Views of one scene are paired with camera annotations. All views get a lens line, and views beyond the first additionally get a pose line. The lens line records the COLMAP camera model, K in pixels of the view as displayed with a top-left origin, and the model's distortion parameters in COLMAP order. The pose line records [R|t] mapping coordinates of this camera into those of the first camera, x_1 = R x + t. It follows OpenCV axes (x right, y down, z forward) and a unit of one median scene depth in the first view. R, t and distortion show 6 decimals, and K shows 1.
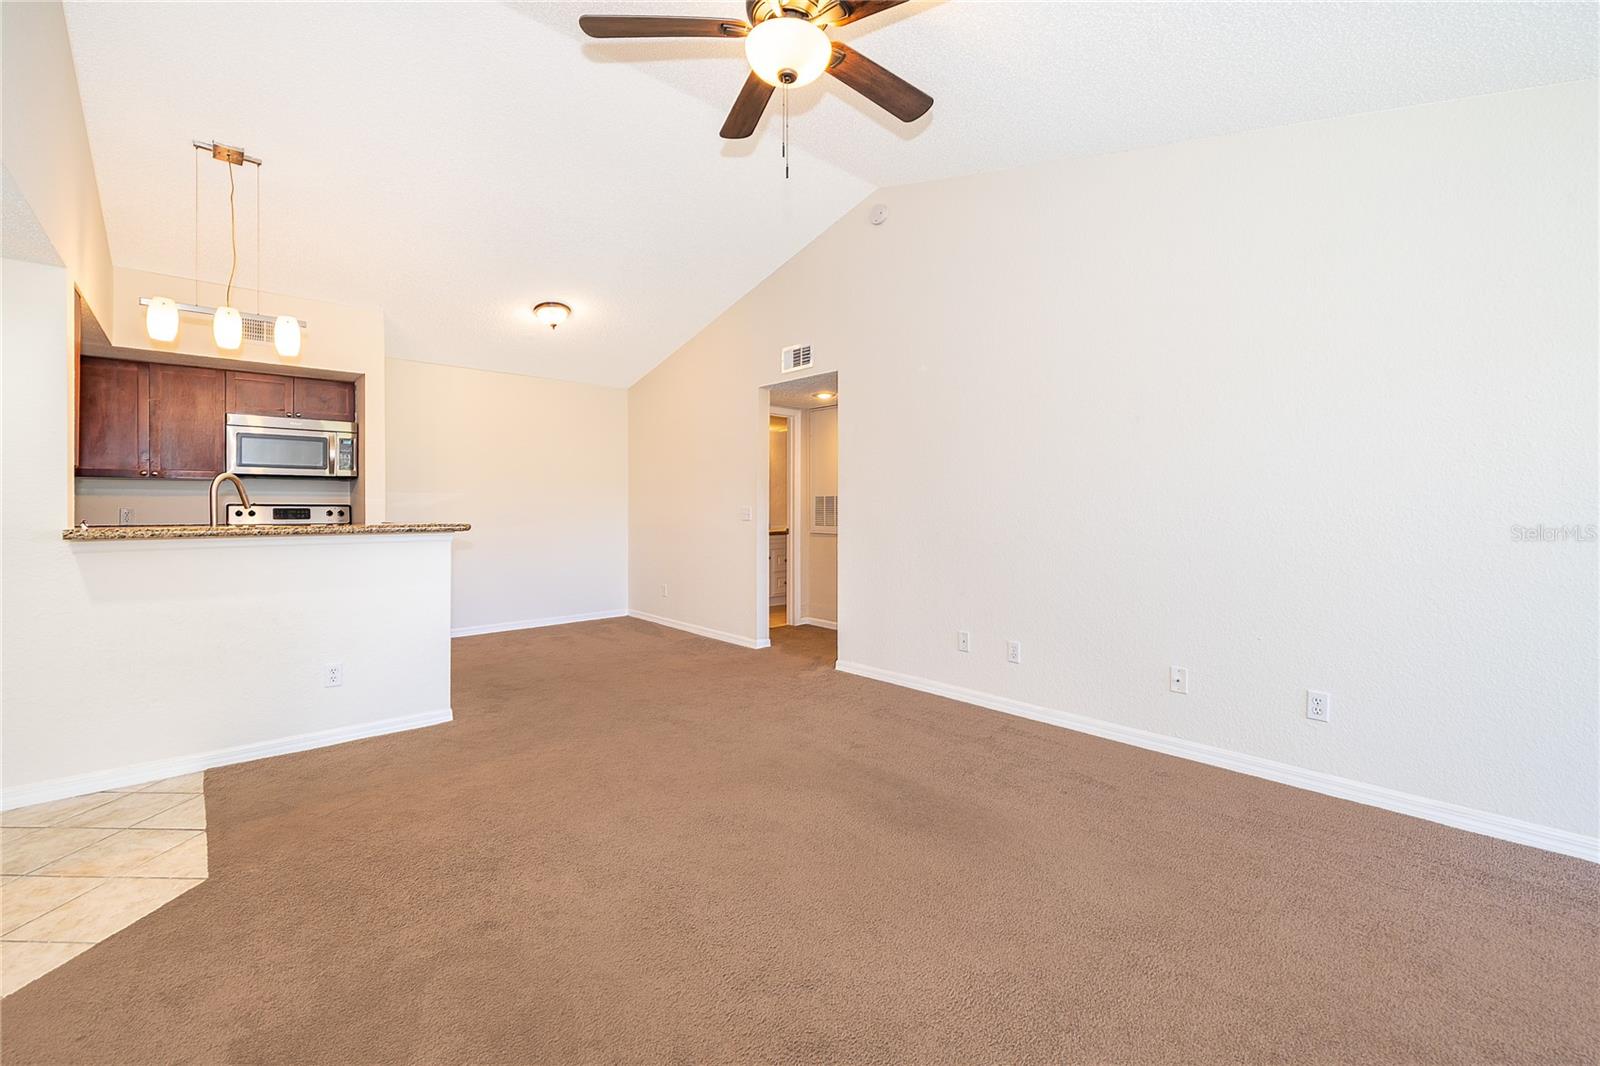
lens RADIAL K [[635.9, 0, 800.5], [0, 635.9, 526.5], [0, 0, 1]] dist [-0.001072, -0.000250]
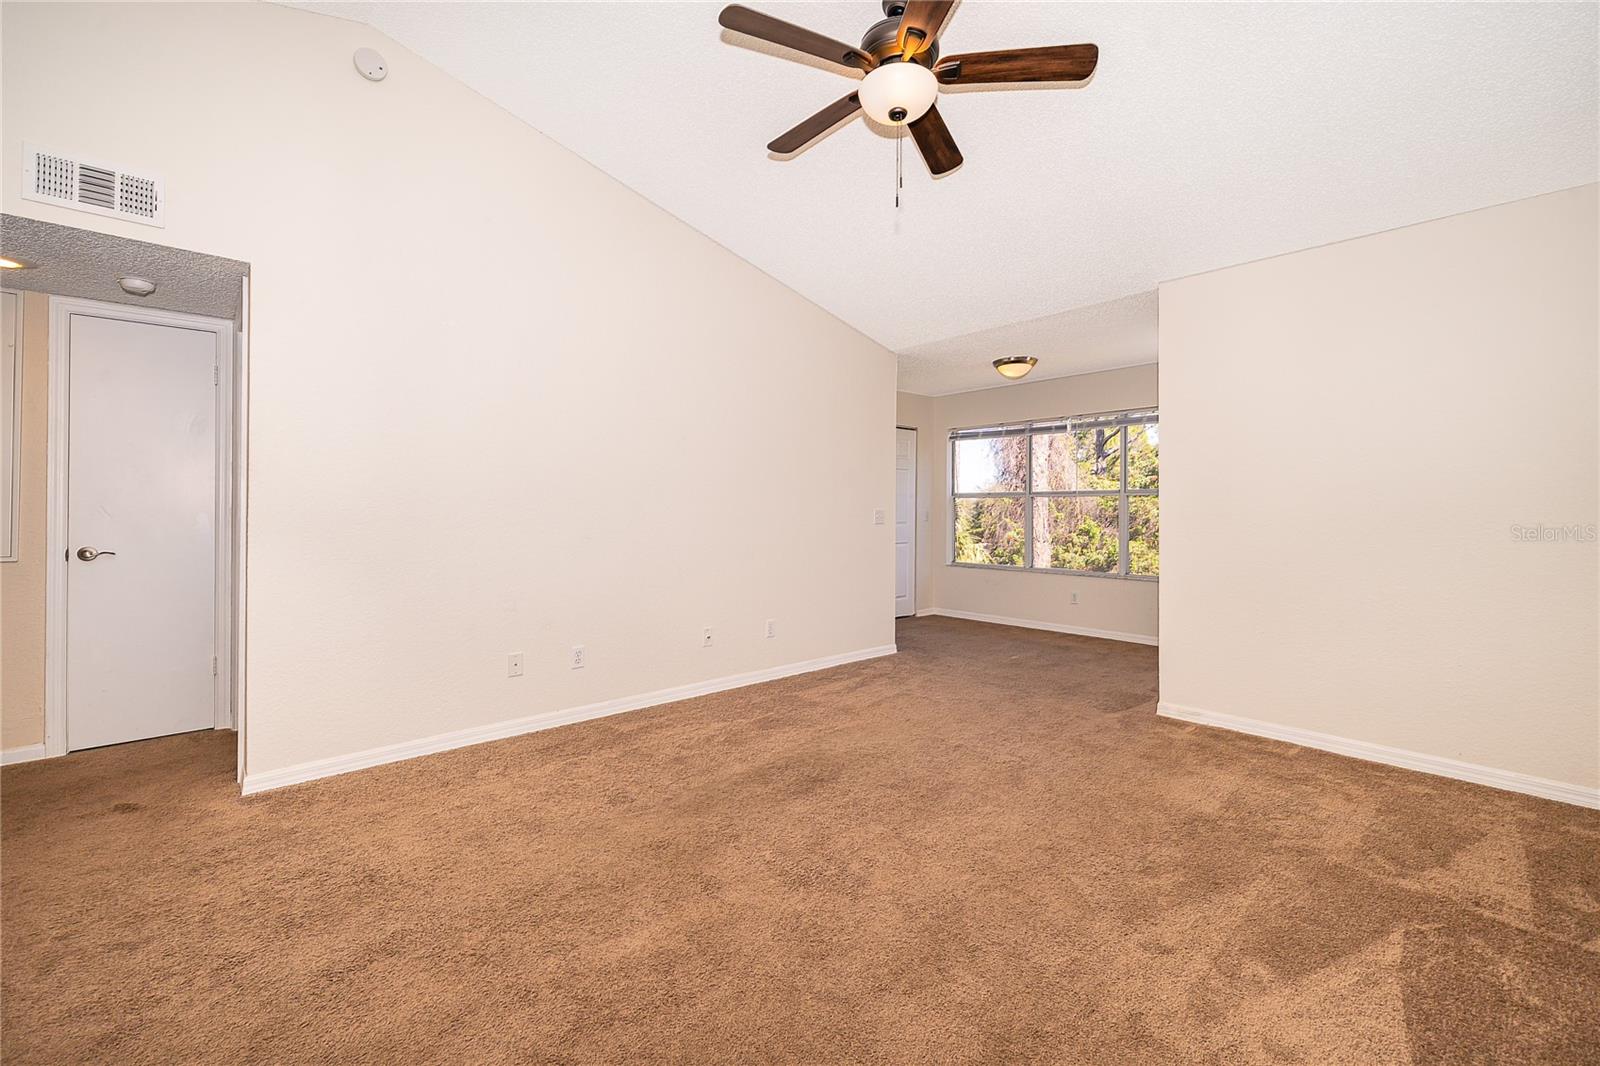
lens RADIAL K [[641.6, 0, 776.8], [0, 641.6, 509.1], [0, 0, 1]] dist [-0.000617, -0.000250]
pose [[0.006586, 0.001984, 0.999976, -0.492646], [0.023245, 0.999728, -0.002137, -0.011988], [-0.999708, 0.023259, 0.006538, 0.506958]]
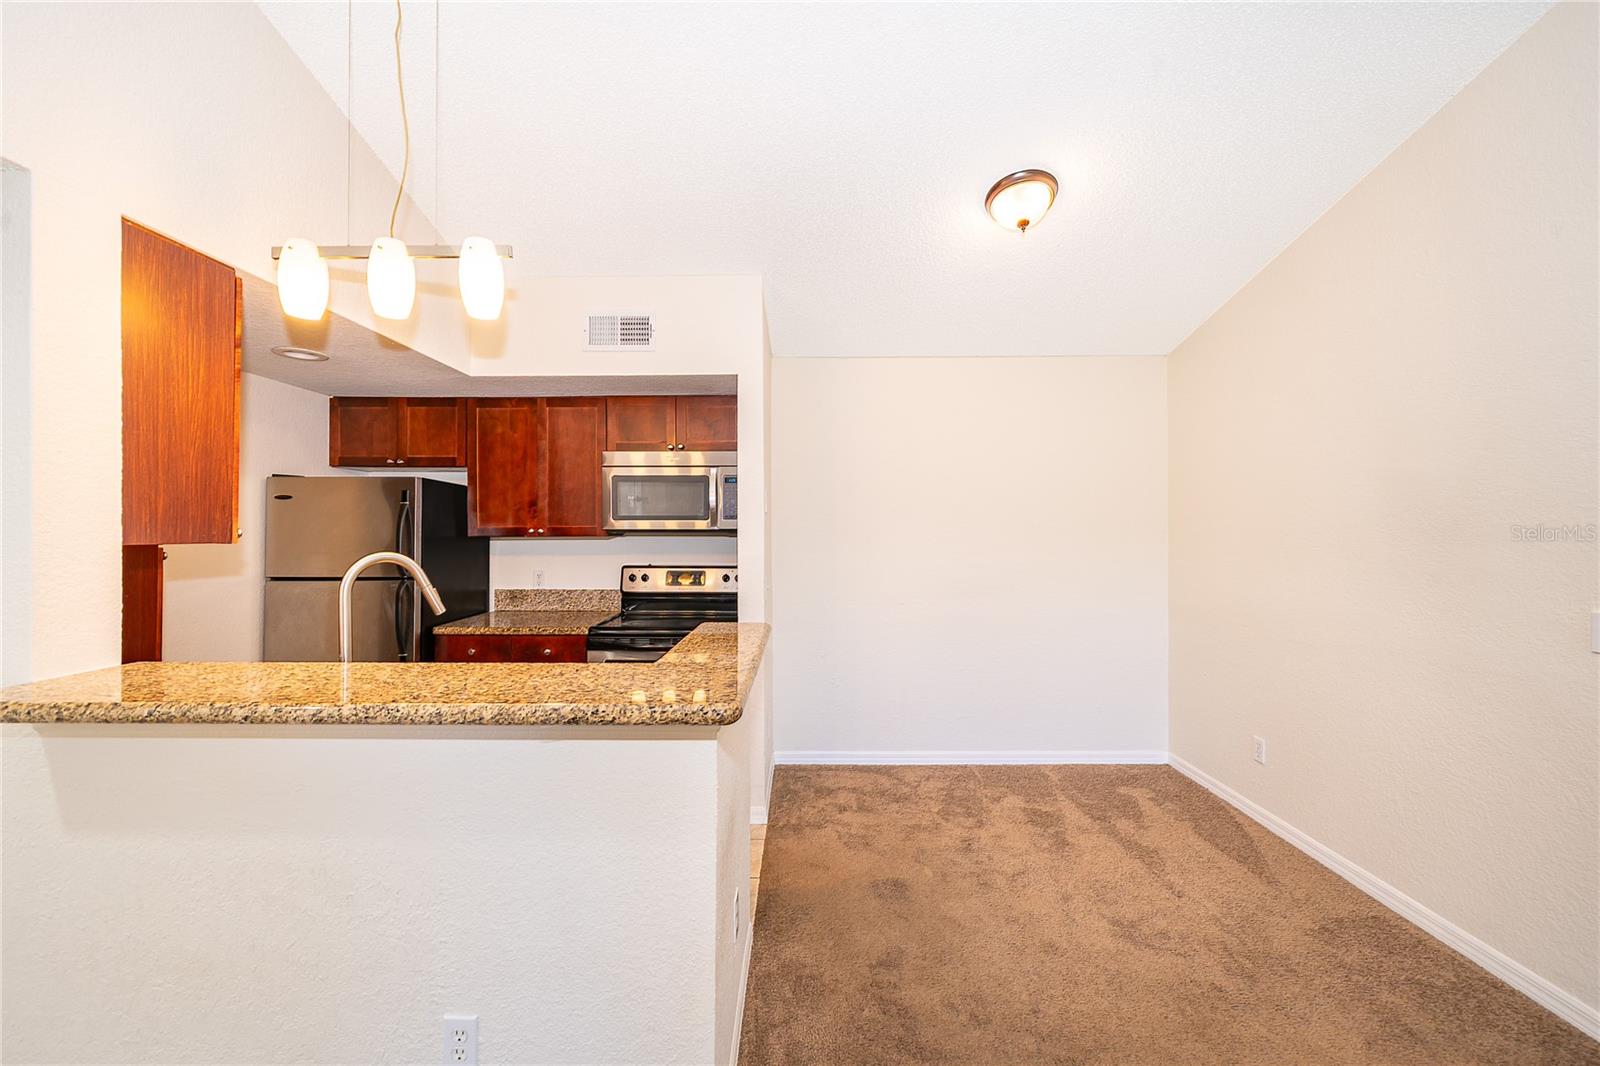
lens RADIAL K [[635.9, 0, 800.5], [0, 635.9, 526.5], [0, 0, 1]] dist [-0.001072, -0.000250]
pose [[0.739842, -0.007701, -0.672737, -0.194646], [-0.017136, 0.999394, -0.030286, -0.063807], [0.672562, 0.033935, 0.739262, 0.551417]]
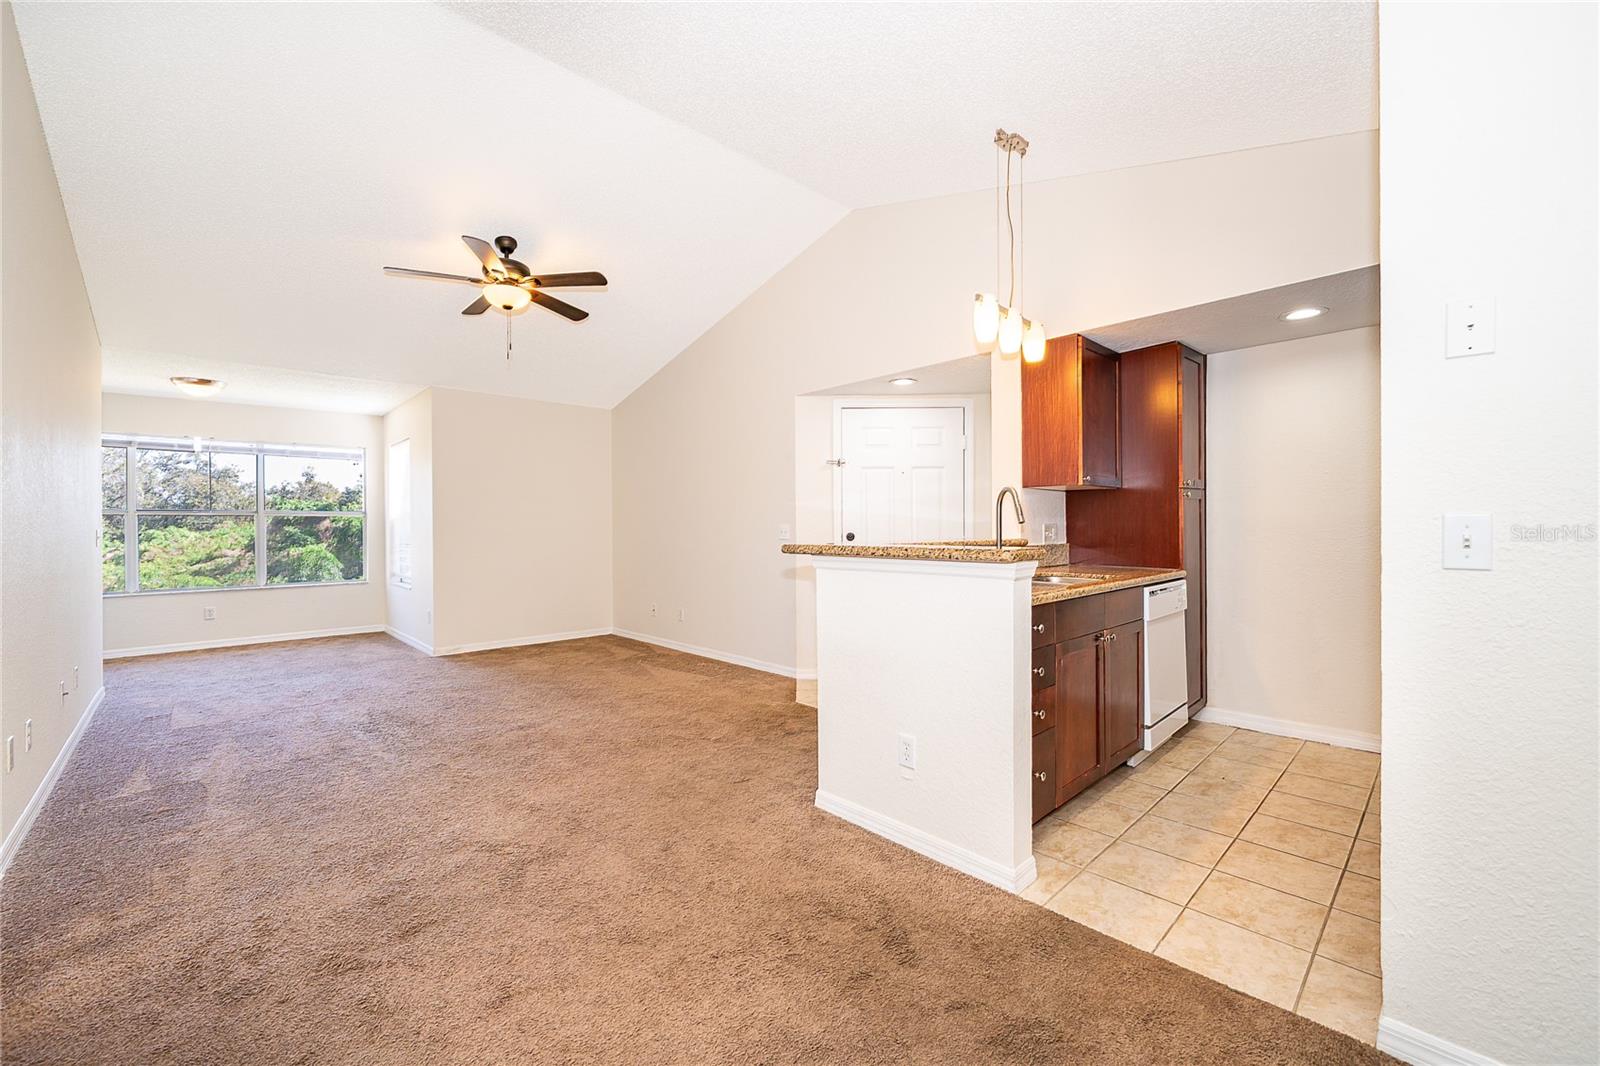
lens RADIAL K [[635.9, 0, 800.5], [0, 635.9, 526.5], [0, 0, 1]] dist [-0.001072, -0.000250]
pose [[-0.999521, 0.007099, -0.030128, -0.379552], [0.006215, 0.999550, 0.029338, -0.036406], [0.030322, 0.029137, -0.999115, 1.294201]]
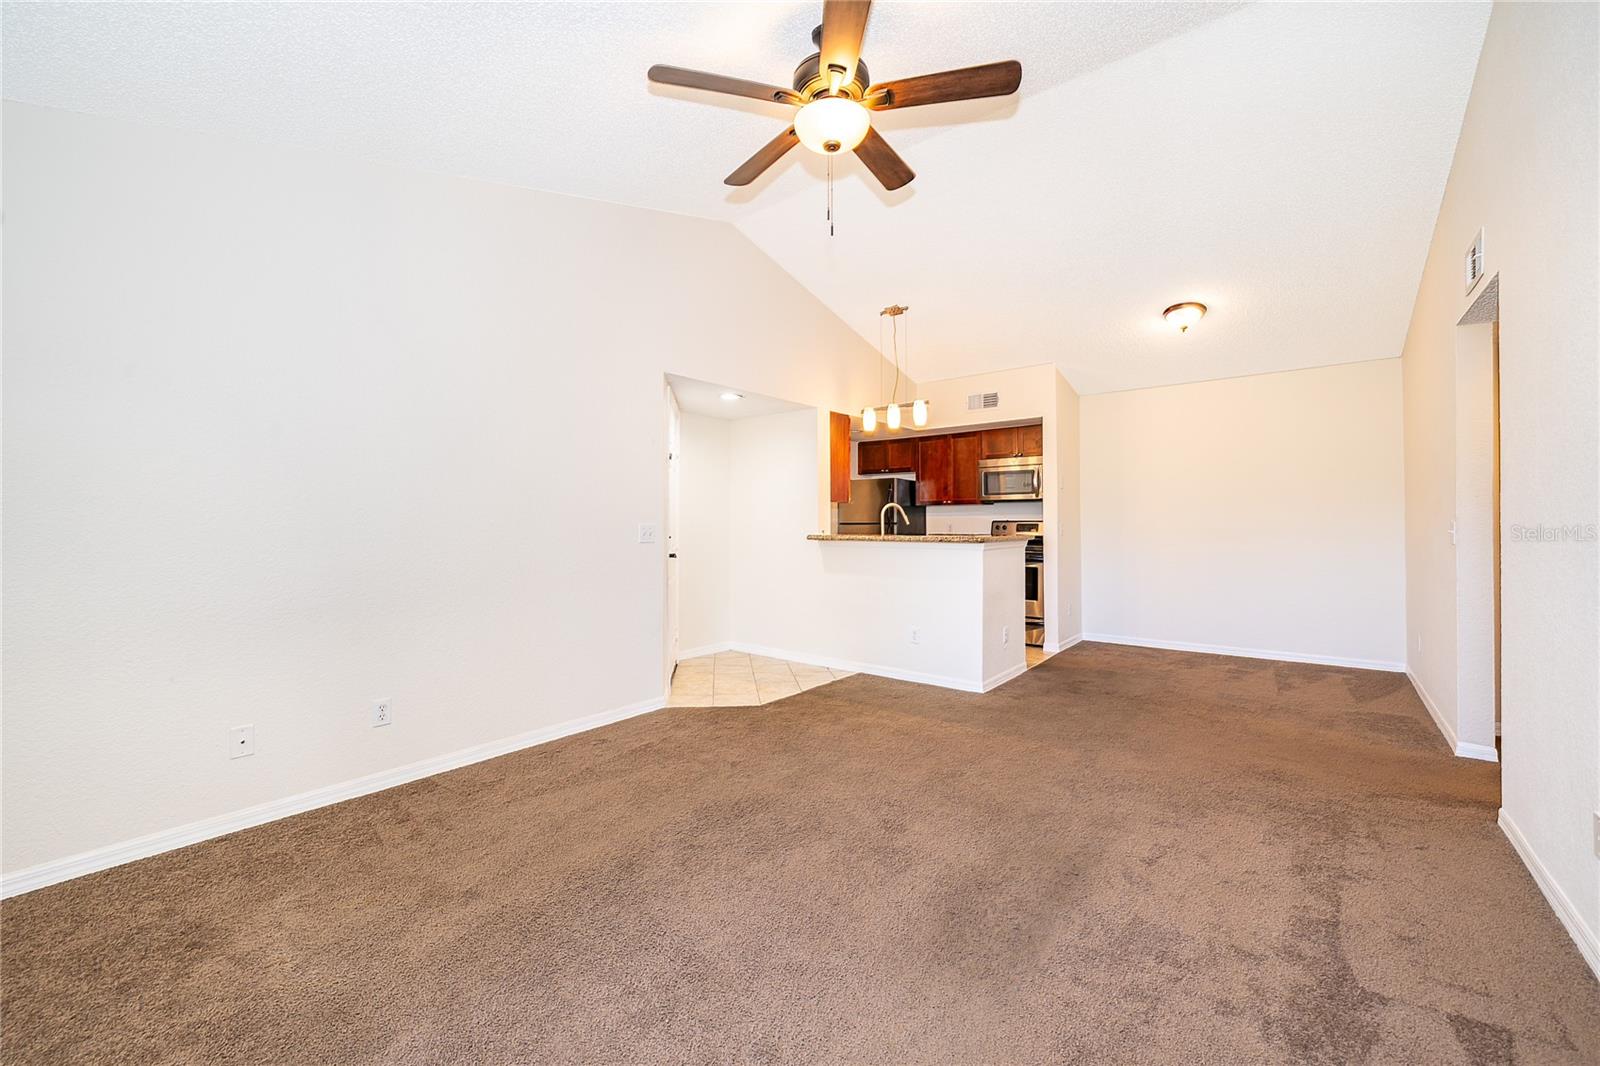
lens RADIAL K [[635.9, 0, 800.5], [0, 635.9, 526.5], [0, 0, 1]] dist [-0.001072, -0.000250]
pose [[0.169475, 0.001208, -0.985534, 0.457720], [-0.026480, 0.999644, -0.003328, -0.006536], [0.985179, 0.026661, 0.169446, 0.315800]]
